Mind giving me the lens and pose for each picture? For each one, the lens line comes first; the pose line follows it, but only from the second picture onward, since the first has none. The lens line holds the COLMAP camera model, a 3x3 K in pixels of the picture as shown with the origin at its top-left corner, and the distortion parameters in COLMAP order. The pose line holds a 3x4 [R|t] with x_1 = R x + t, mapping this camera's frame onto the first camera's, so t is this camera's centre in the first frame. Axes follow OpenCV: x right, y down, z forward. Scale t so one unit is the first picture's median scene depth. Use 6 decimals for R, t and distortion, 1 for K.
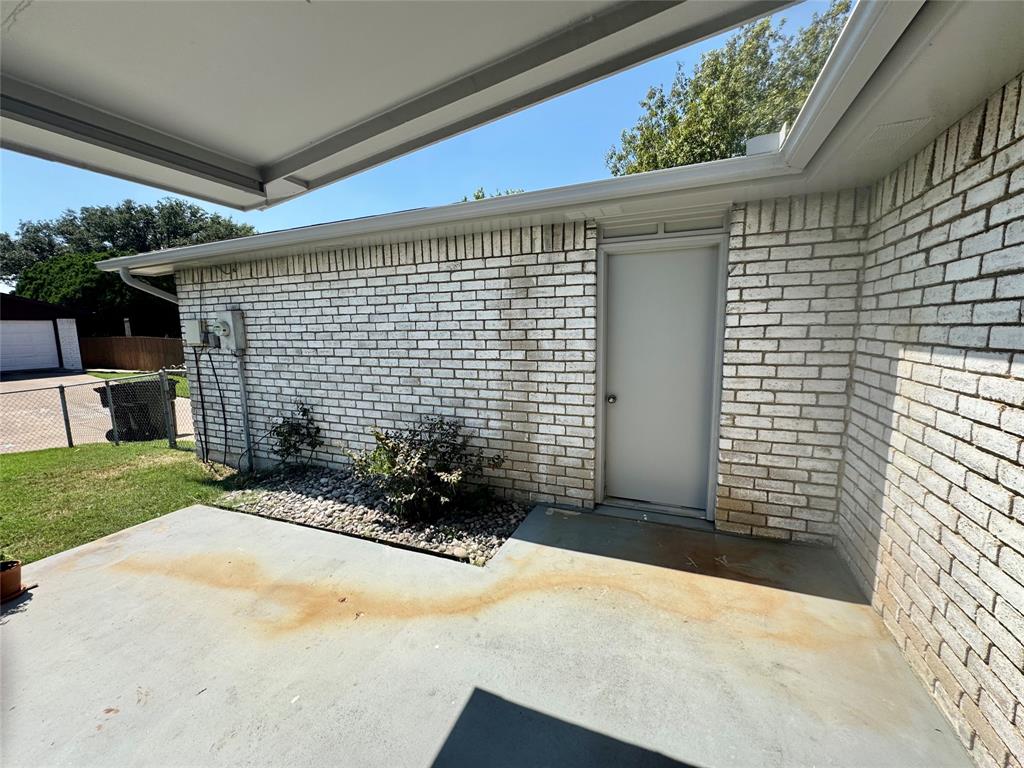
lens RADIAL K [[411.2, 0, 510.6], [0, 411.2, 382.8], [0, 0, 1]] dist [-0.002626, 0.000545]
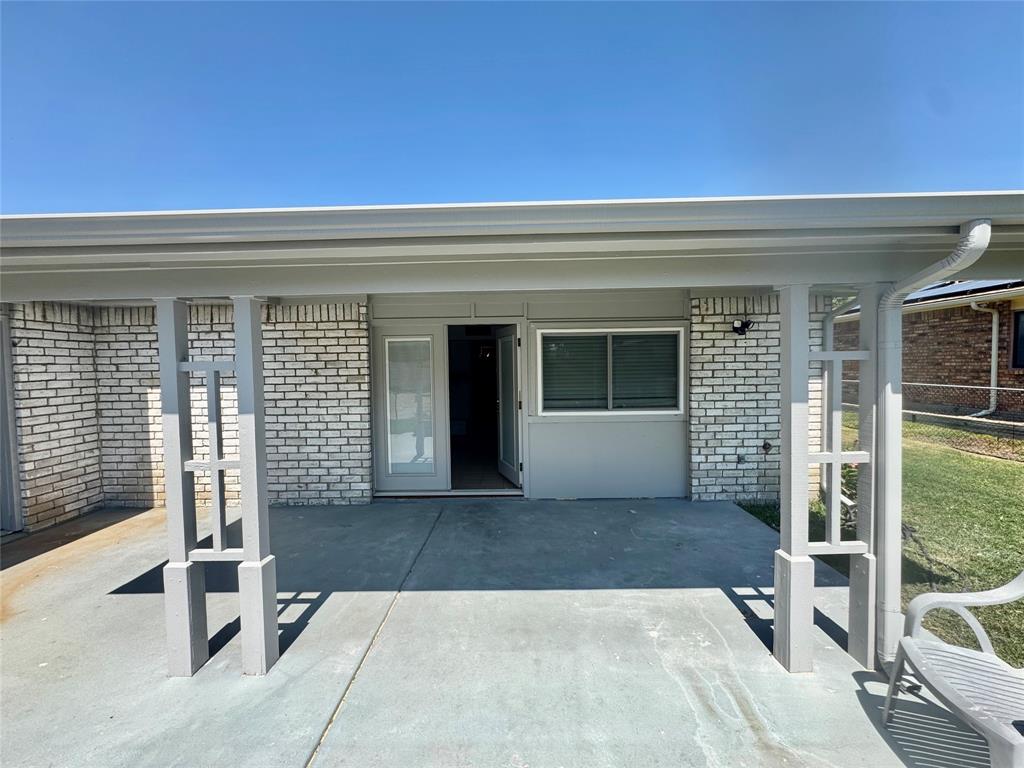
lens RADIAL K [[411.2, 0, 510.7], [0, 411.2, 381.1], [0, 0, 1]] dist [-0.002626, 0.000545]
pose [[-0.373221, -0.015674, 0.927610, -1.426373], [0.142400, 0.987041, 0.073972, -0.004038], [-0.916749, 0.159699, -0.366153, -0.021727]]
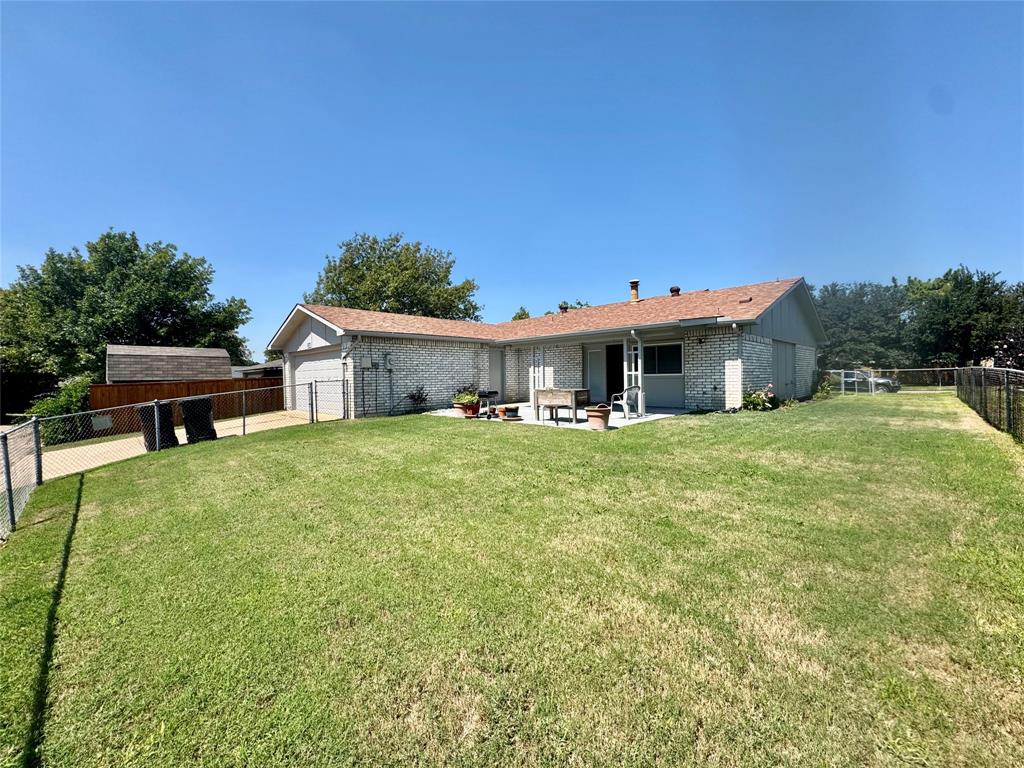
lens RADIAL K [[411.2, 0, 513.5], [0, 411.2, 382.1], [0, 0, 1]] dist [-0.002626, 0.000545]
pose [[0.363700, -0.022650, 0.931241, -5.180912], [0.147258, 0.988532, -0.033469, 0.330574], [-0.919803, 0.149305, 0.362865, -1.271256]]
